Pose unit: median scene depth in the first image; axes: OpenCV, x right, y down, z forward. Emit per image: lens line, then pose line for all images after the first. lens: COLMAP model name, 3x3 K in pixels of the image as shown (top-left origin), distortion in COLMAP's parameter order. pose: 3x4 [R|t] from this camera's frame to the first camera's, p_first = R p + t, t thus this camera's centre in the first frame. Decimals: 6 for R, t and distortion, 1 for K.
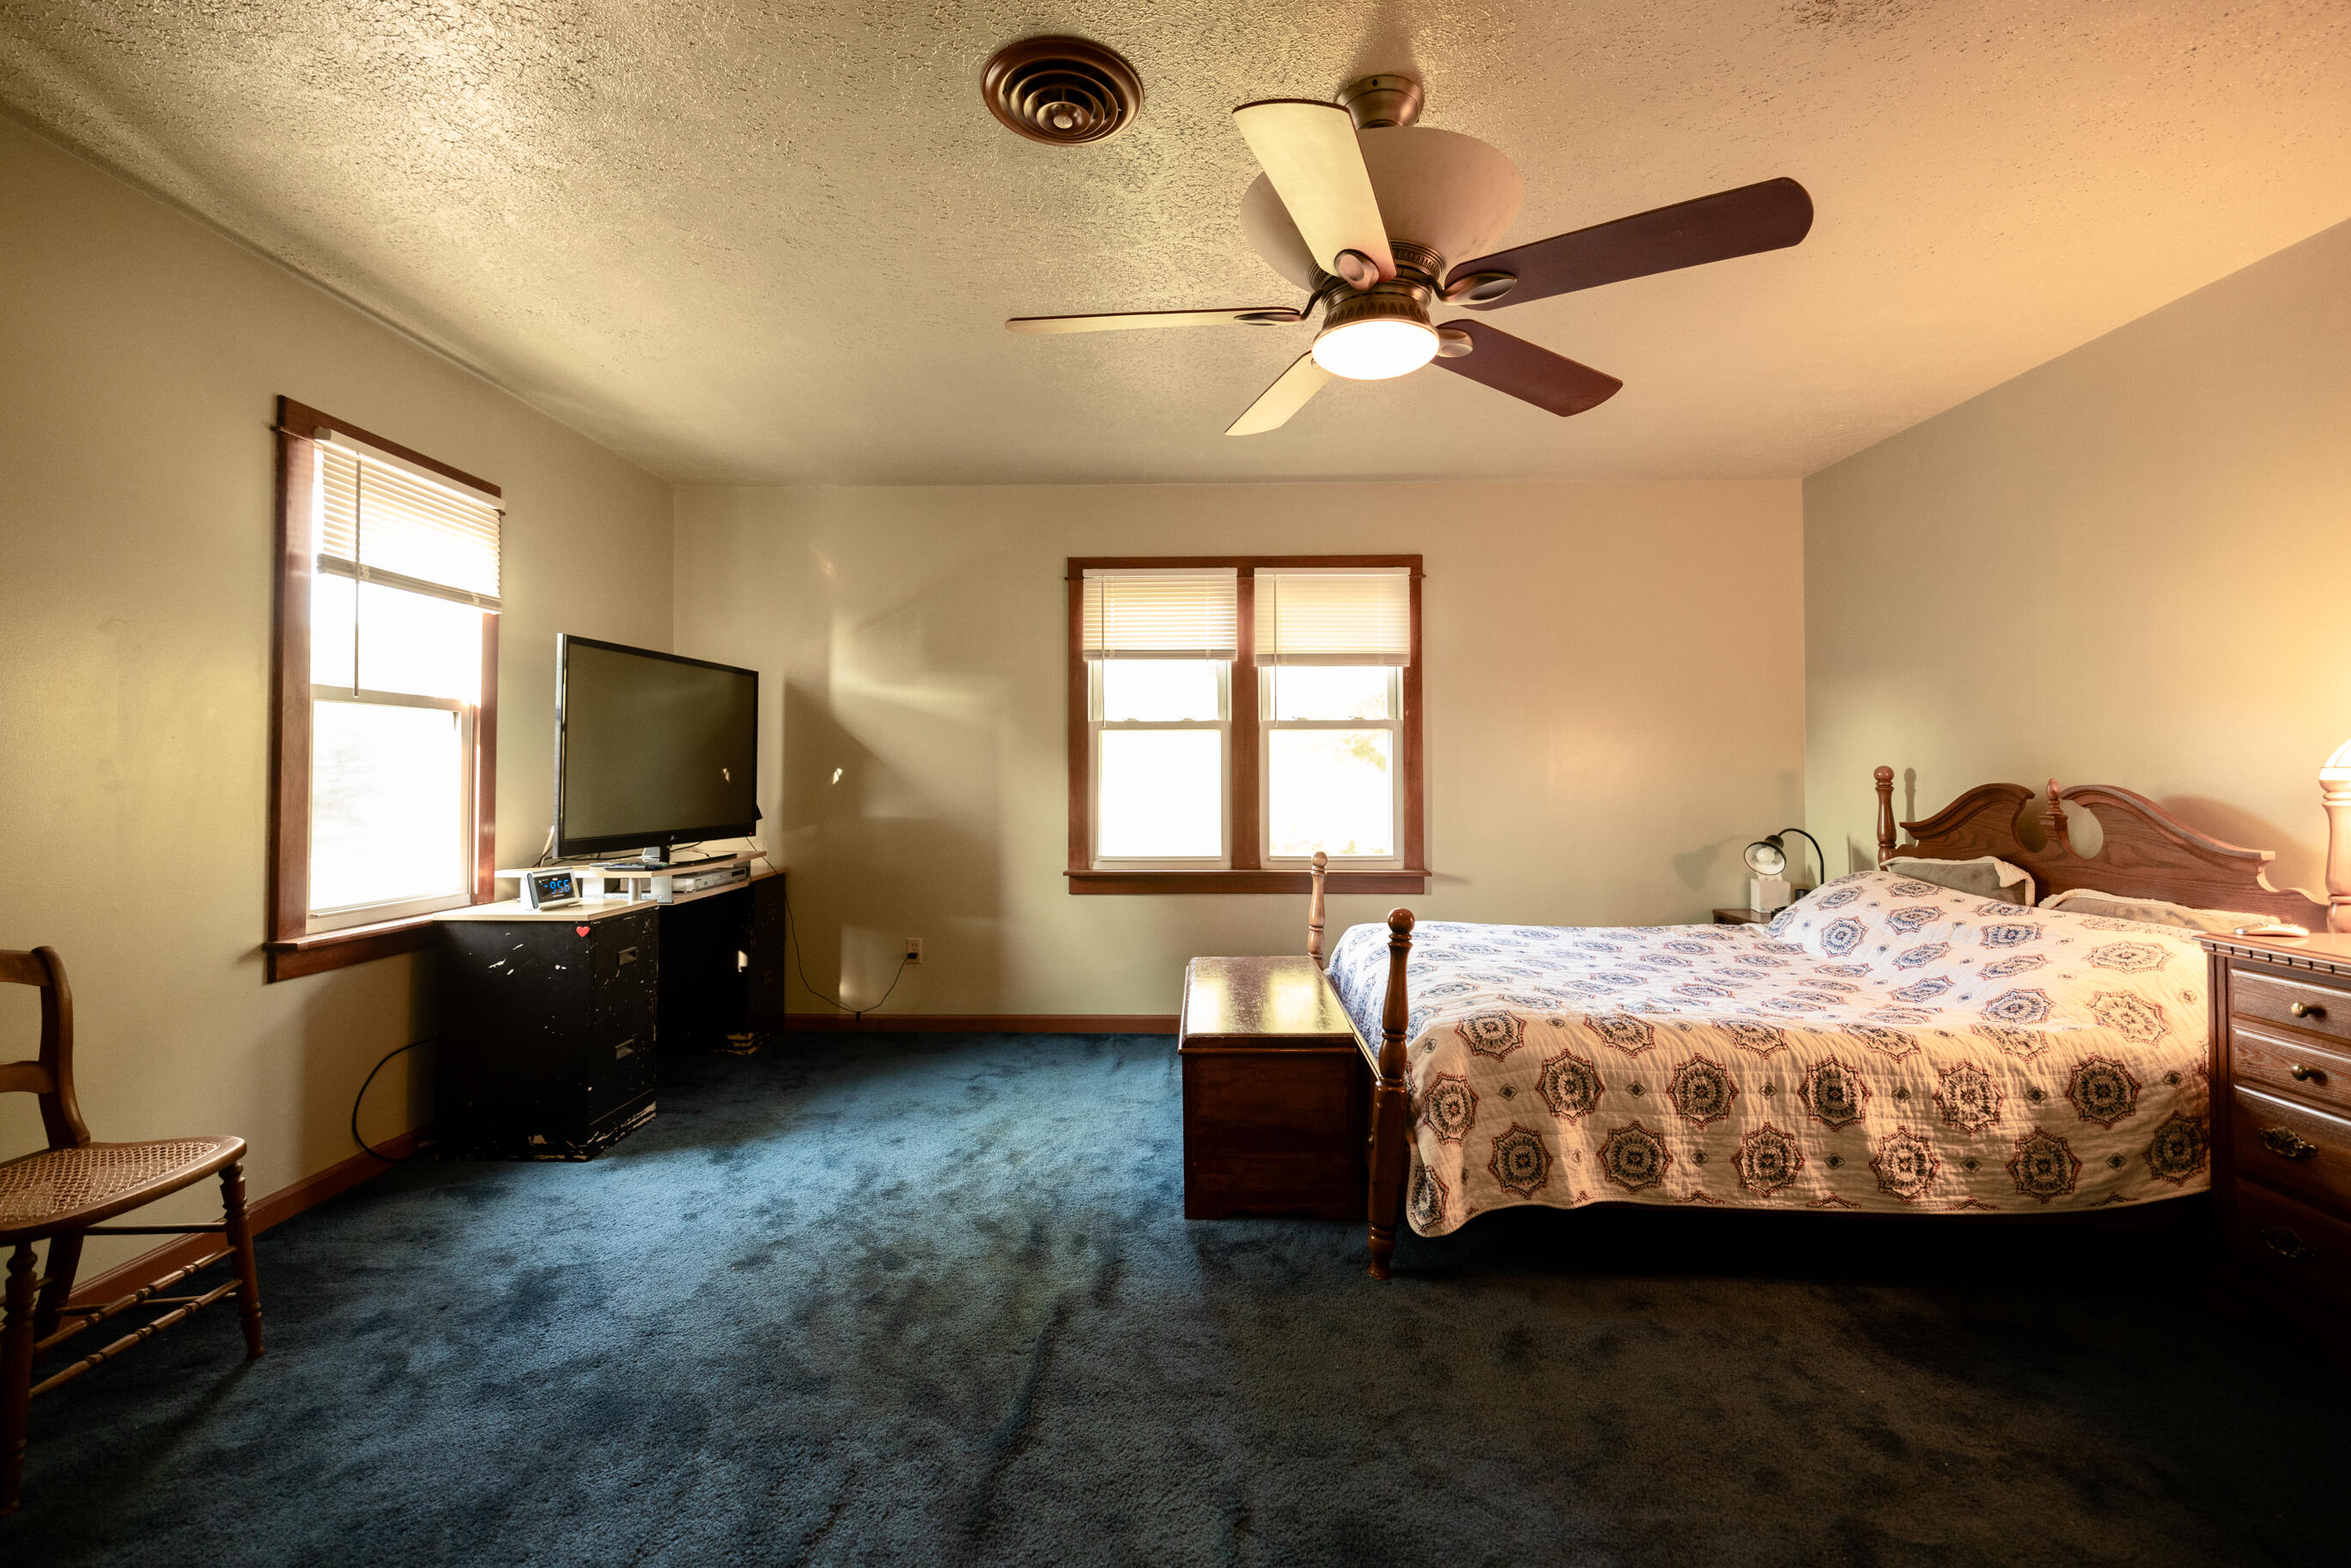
lens RADIAL K [[994.8, 0, 1176.2], [0, 994.8, 770.9], [0, 0, 1]] dist [0.000447, 0.000021]
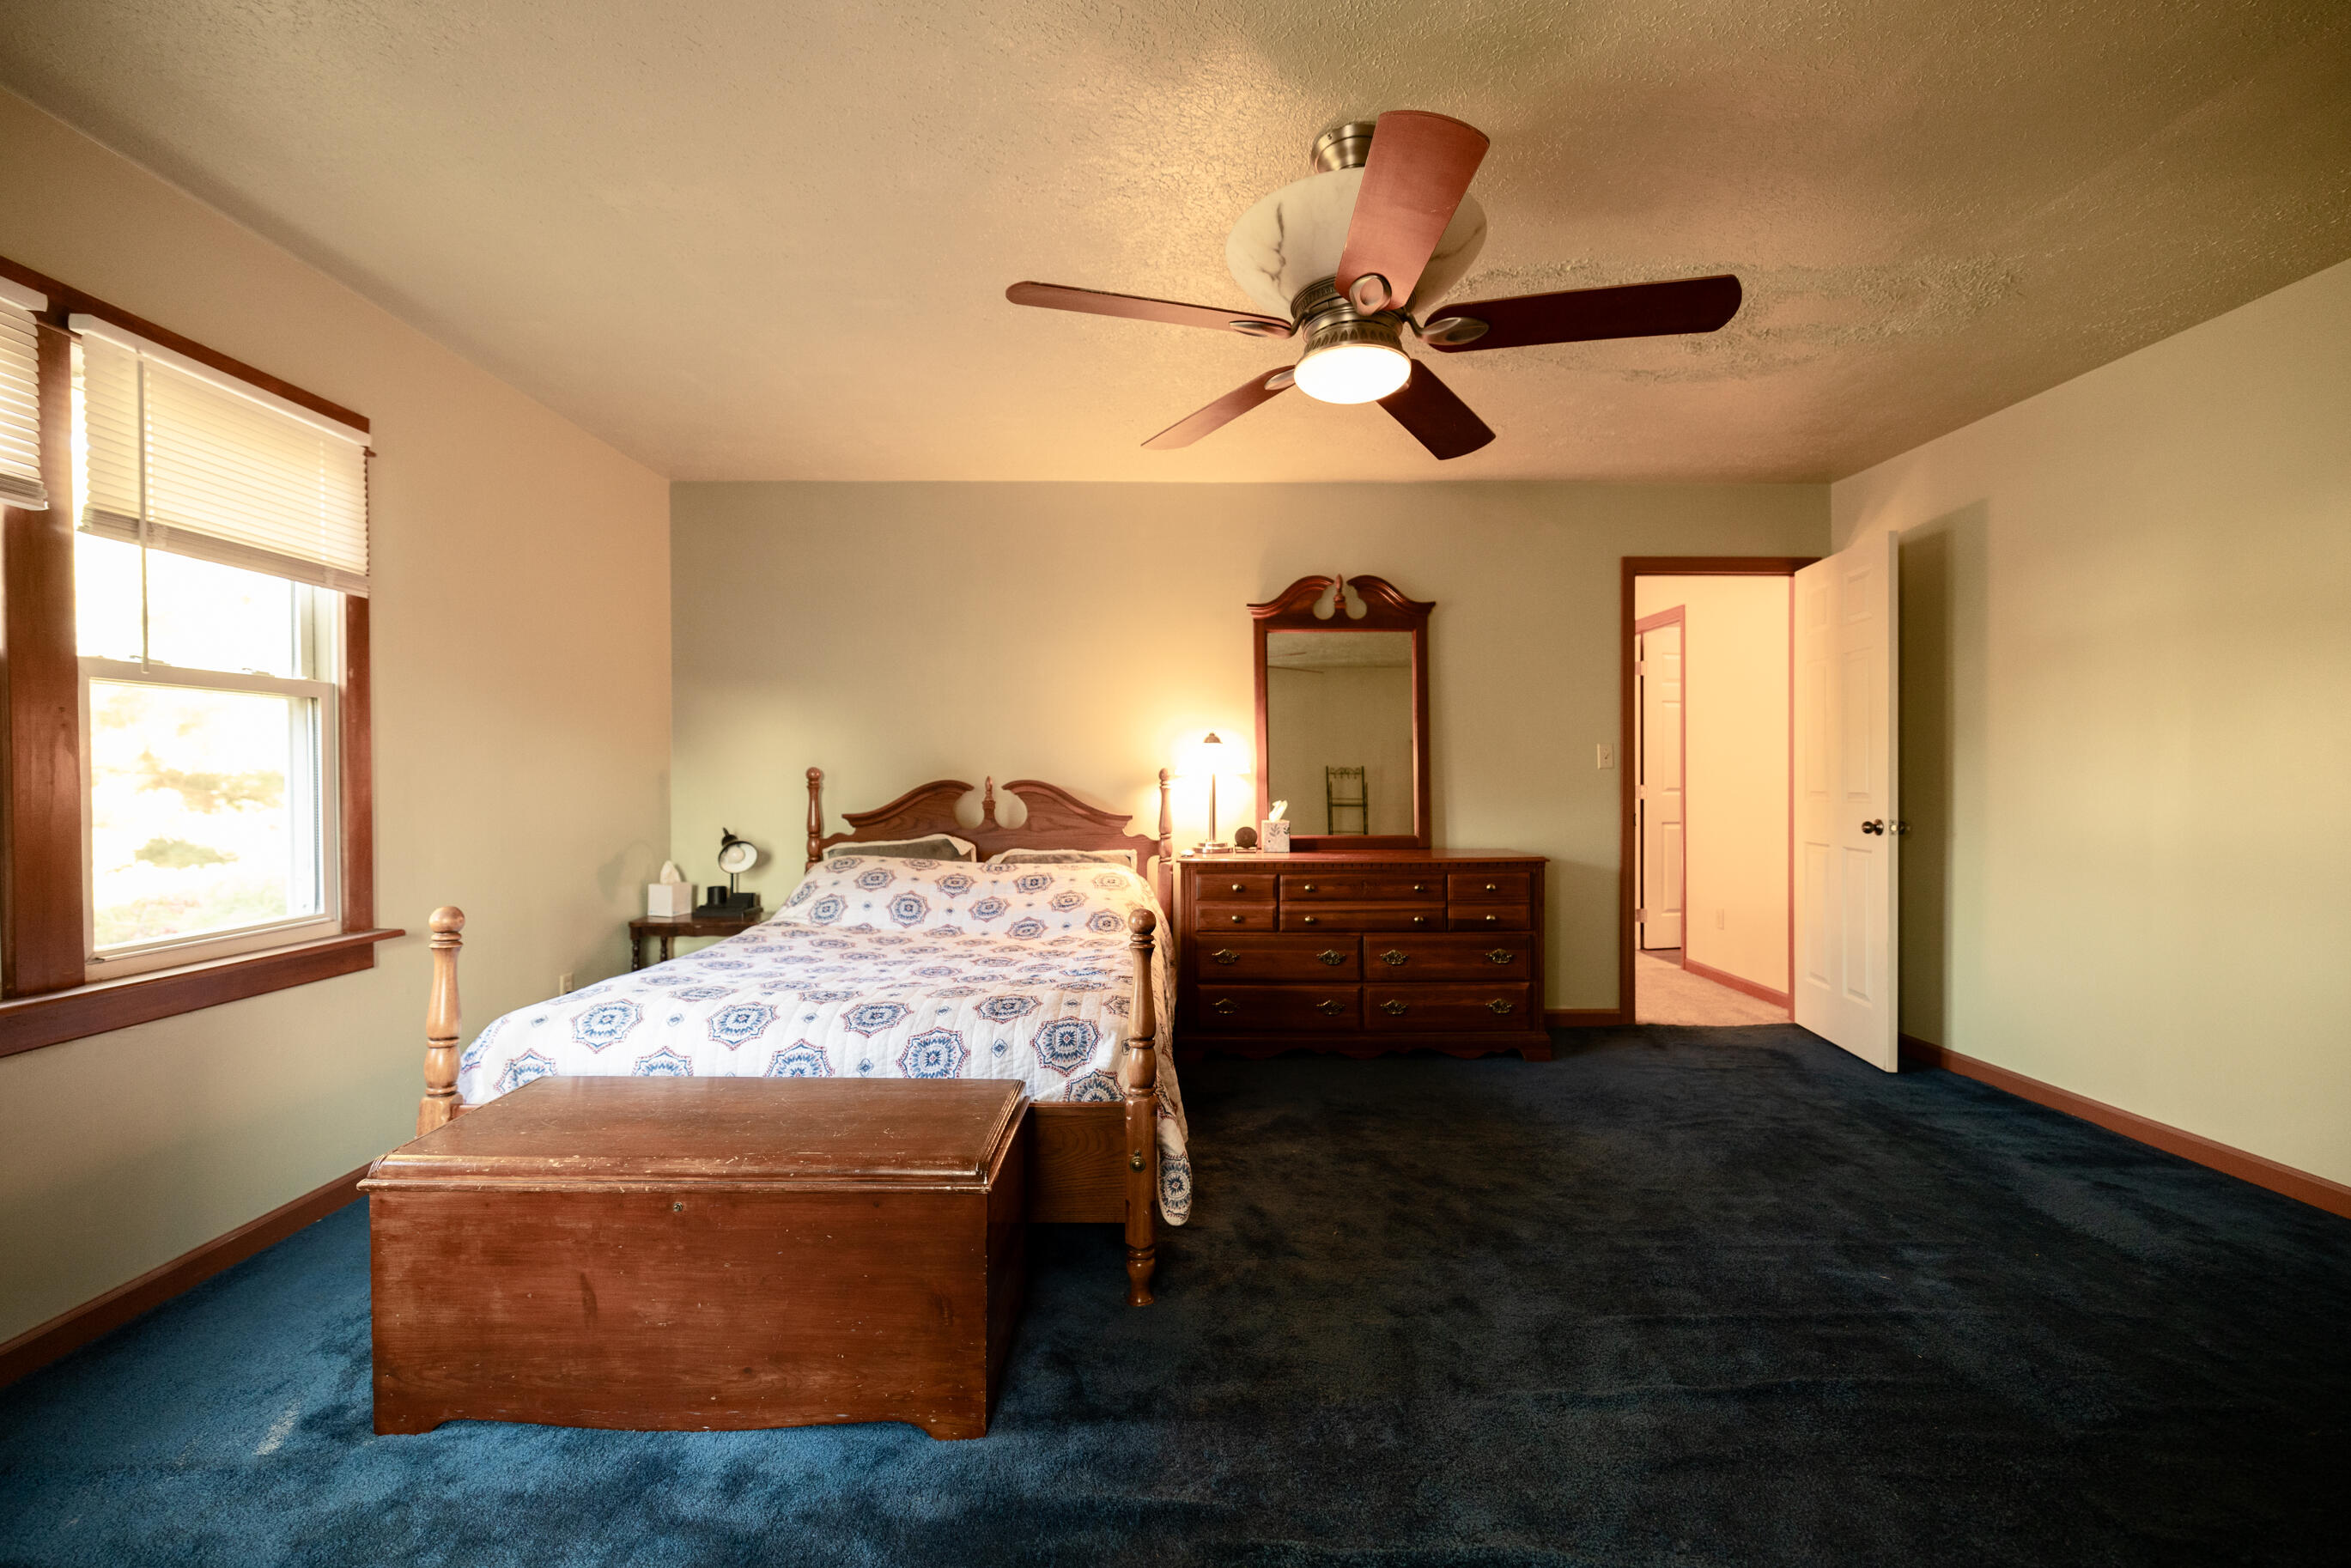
lens RADIAL K [[994.8, 0, 1172.2], [0, 994.8, 784.3], [0, 0, 1]] dist [0.000447, 0.000021]
pose [[-0.017744, -0.007107, 0.999817, -0.467592], [0.006521, 0.999953, 0.007224, 0.009718], [-0.999821, 0.006648, -0.017697, 0.629581]]
